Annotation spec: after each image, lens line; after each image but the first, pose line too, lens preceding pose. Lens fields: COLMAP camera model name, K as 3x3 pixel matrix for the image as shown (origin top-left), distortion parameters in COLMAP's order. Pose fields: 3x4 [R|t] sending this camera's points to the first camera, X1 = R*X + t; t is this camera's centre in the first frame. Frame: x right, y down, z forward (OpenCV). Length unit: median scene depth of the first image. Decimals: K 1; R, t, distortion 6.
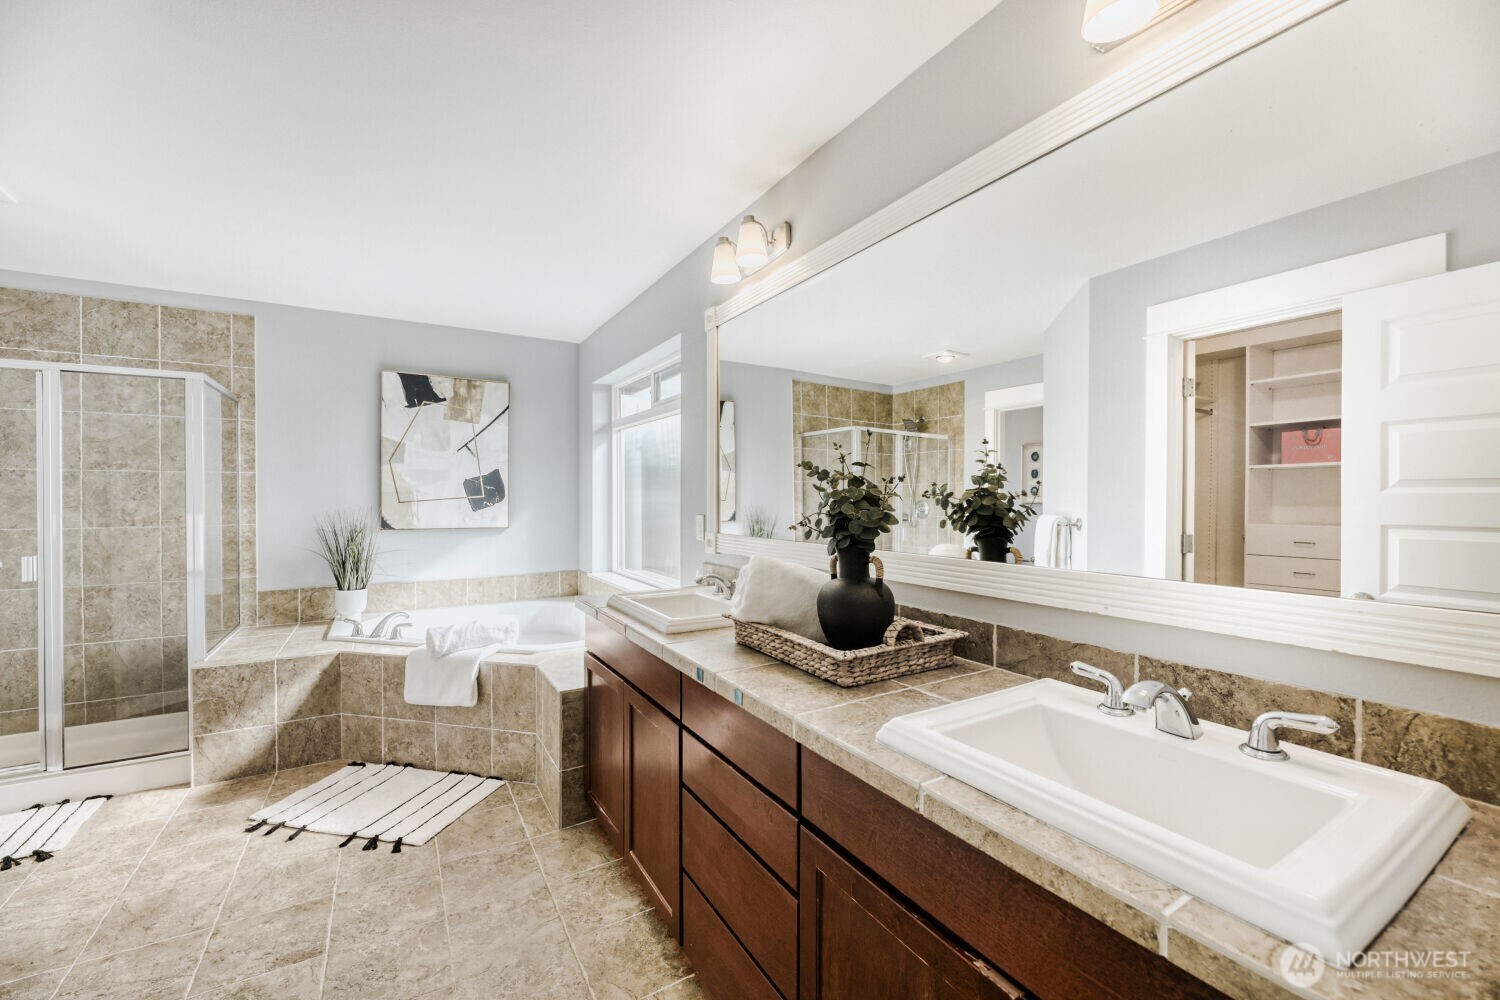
lens RADIAL K [[614.4, 0, 789.7], [0, 614.4, 497.7], [0, 0, 1]] dist [0.001684, 0.000017]
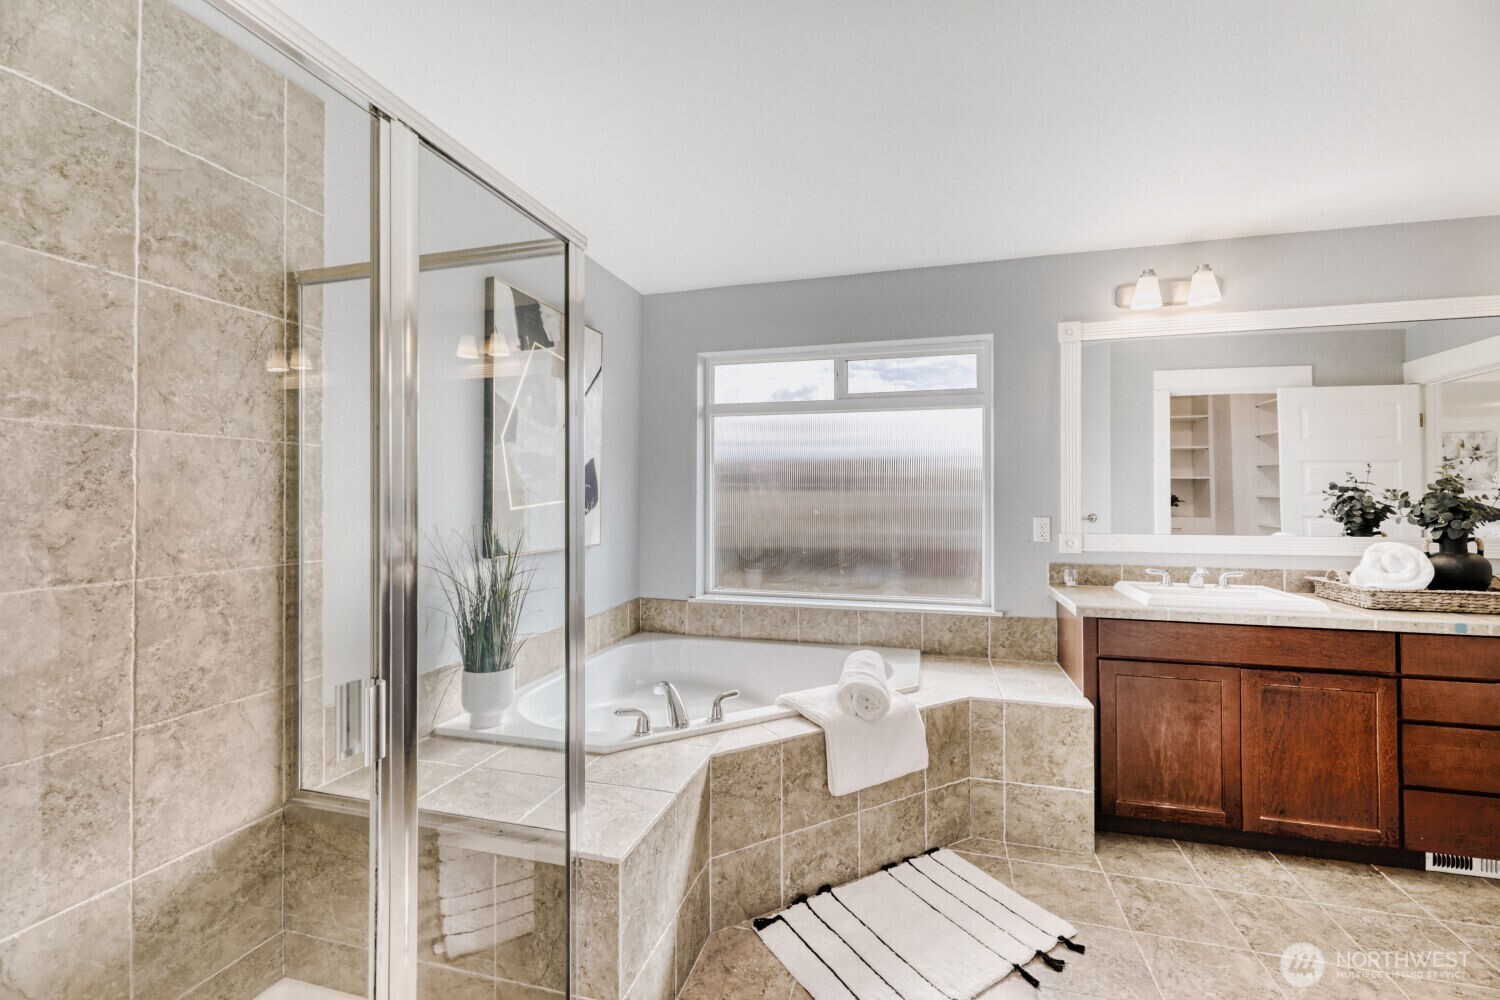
lens RADIAL K [[614.4, 0, 759.3], [0, 614.4, 499.0], [0, 0, 1]] dist [0.001684, 0.000017]
pose [[0.732627, 0.000334, 0.680630, -1.013346], [0.000909, 0.999999, -0.001469, -0.000602], [-0.680629, 0.001695, 0.732626, 0.482276]]
